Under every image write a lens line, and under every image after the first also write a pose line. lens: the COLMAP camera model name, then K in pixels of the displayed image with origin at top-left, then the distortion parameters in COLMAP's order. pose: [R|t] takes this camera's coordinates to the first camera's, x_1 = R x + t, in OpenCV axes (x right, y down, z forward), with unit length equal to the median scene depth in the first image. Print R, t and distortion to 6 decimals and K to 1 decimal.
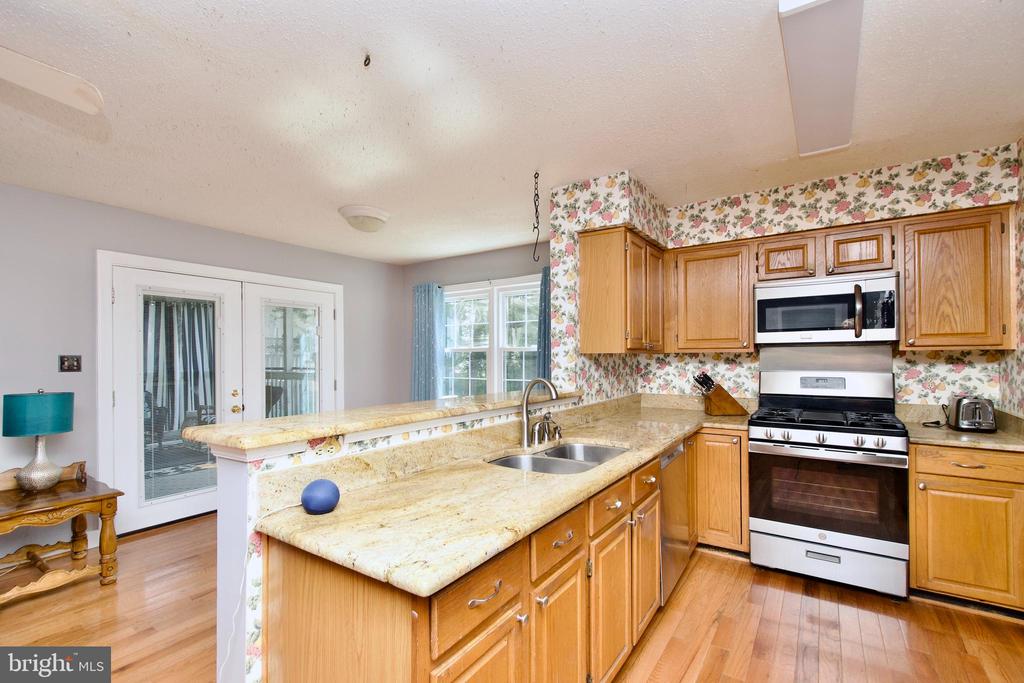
lens RADIAL K [[449.9, 0, 519.6], [0, 449.9, 357.5], [0, 0, 1]] dist [0.013768, -0.009541]
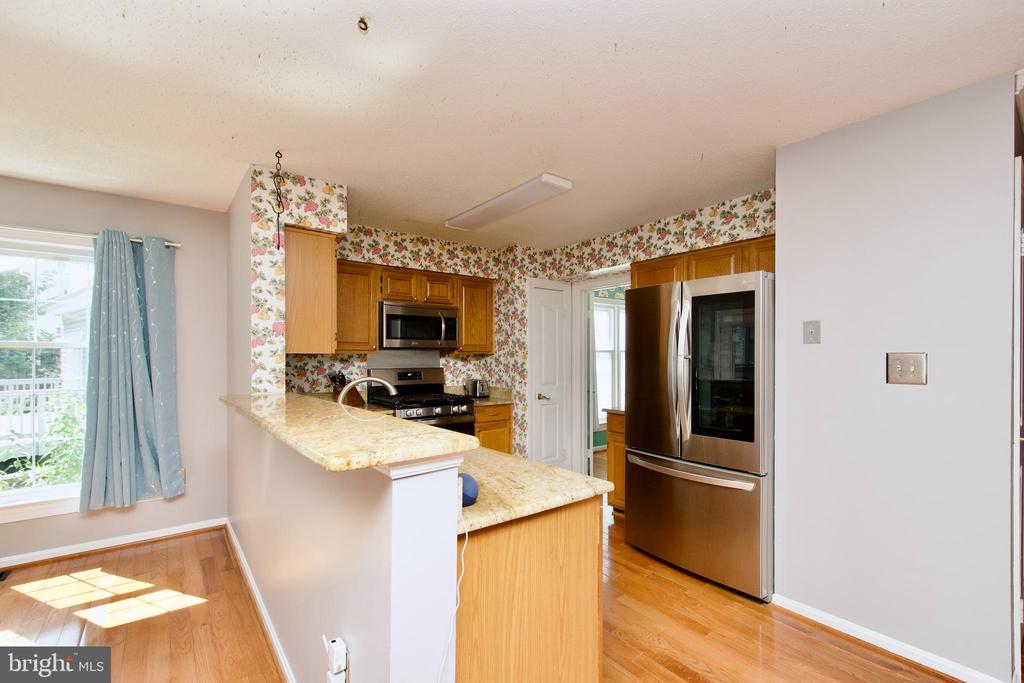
lens RADIAL K [[449.9, 0, 519.6], [0, 449.9, 357.5], [0, 0, 1]] dist [0.013768, -0.009541]
pose [[0.304943, 0.002447, 0.952368, -0.641012], [-0.000722, 0.999997, -0.002338, 0.001603], [-0.952370, 0.000025, 0.304944, 0.255677]]
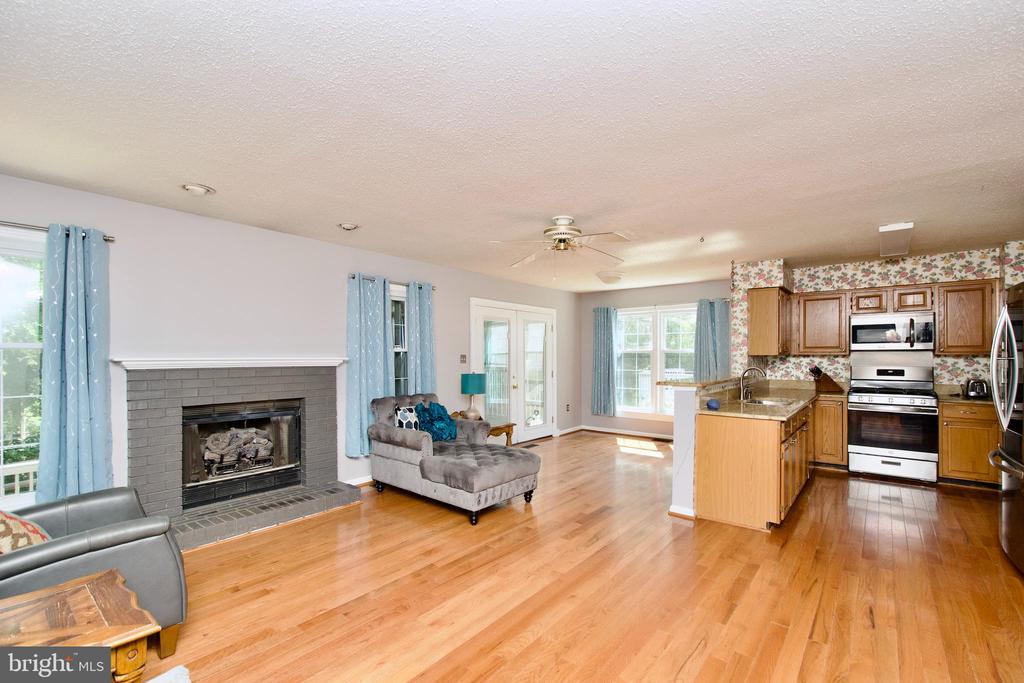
lens RADIAL K [[449.9, 0, 519.6], [0, 449.9, 357.5], [0, 0, 1]] dist [0.013768, -0.009541]
pose [[0.996424, 0.005188, -0.084333, -0.668375], [-0.004874, 0.999980, 0.003926, -0.001928], [0.084352, -0.003501, 0.996430, -0.942667]]
